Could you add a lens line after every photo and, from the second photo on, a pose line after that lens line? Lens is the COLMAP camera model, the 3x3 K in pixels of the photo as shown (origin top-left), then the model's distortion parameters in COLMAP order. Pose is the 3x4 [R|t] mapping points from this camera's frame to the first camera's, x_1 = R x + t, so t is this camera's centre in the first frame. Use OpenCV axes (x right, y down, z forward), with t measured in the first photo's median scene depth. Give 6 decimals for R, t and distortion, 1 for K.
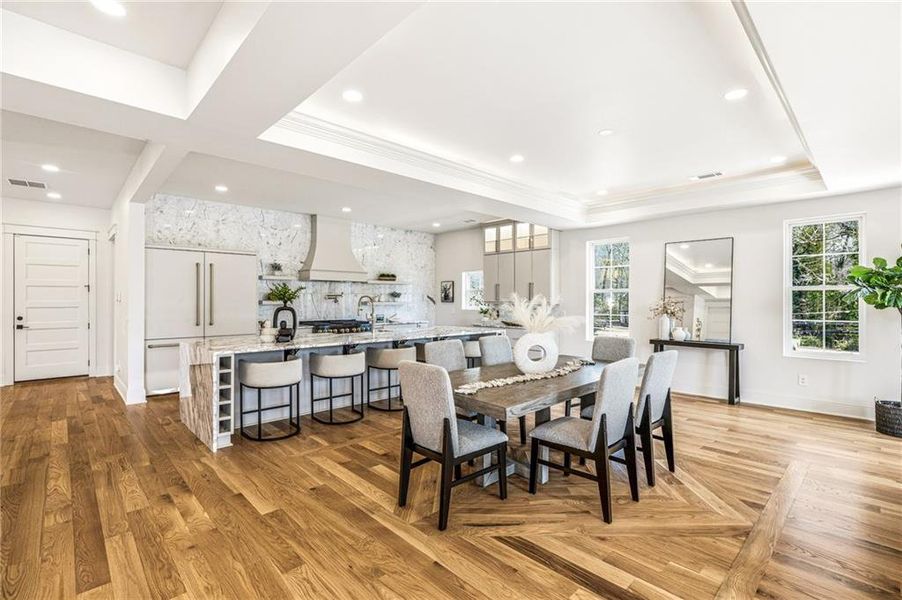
lens RADIAL K [[408.1, 0, 452.2], [0, 408.1, 295.7], [0, 0, 1]] dist [-0.004158, 0.001244]
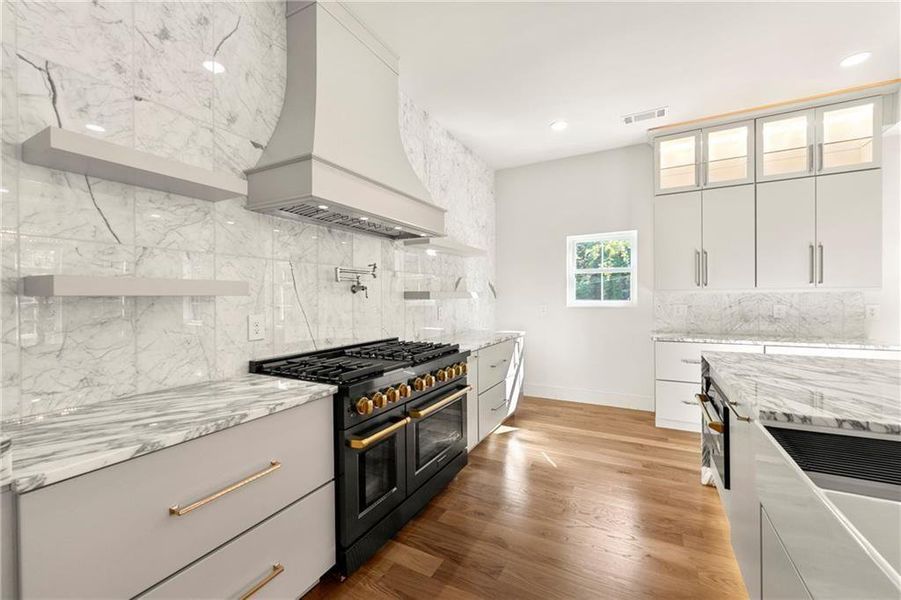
lens RADIAL K [[366.6, 0, 458.4], [0, 366.6, 299.6], [0, 0, 1]] dist [0.002607, 0.000158]
pose [[0.948528, -0.010312, 0.316526, -0.294529], [0.006685, 0.999899, 0.012545, 0.019144], [-0.316623, -0.009783, 0.948501, 0.665033]]
